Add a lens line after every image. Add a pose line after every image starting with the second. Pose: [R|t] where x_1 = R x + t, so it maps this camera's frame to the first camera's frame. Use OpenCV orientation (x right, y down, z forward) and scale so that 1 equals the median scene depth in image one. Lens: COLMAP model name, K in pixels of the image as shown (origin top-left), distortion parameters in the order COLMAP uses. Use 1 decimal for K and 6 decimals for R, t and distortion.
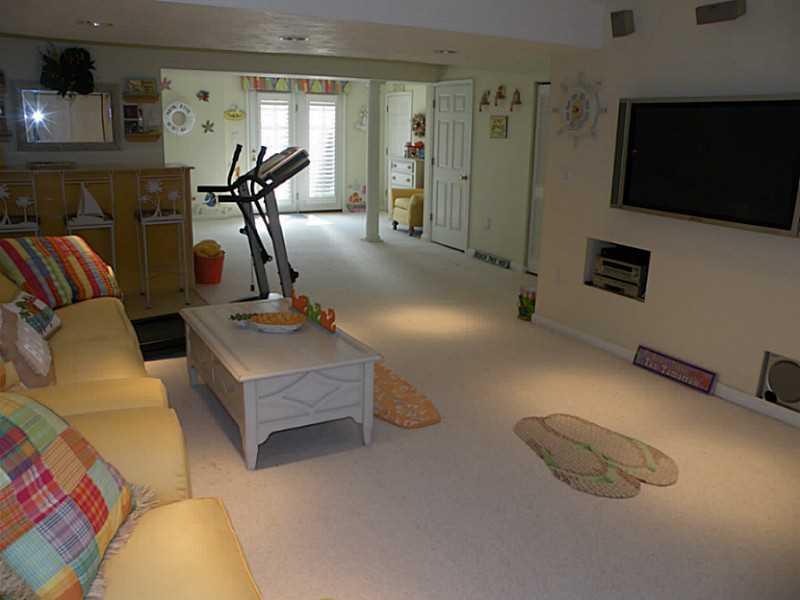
lens RADIAL K [[650.1, 0, 398.0], [0, 650.1, 297.2], [0, 0, 1]] dist [-0.114310, 0.096562]
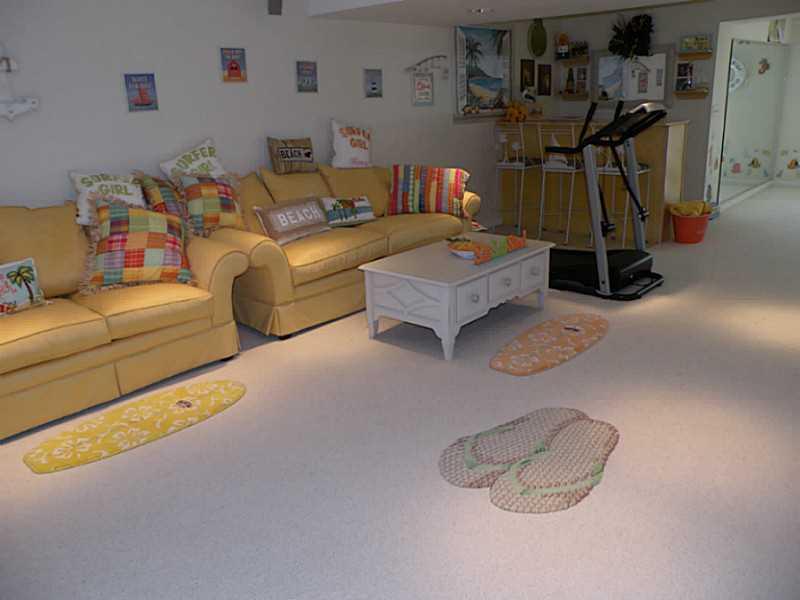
lens RADIAL K [[650.1, 0, 398.0], [0, 650.1, 297.2], [0, 0, 1]] dist [-0.114310, 0.096562]
pose [[0.313131, 0.242784, -0.918153, 0.634452], [-0.189811, 0.963265, 0.189979, -0.055630], [0.930549, 0.114787, 0.347711, 0.332728]]
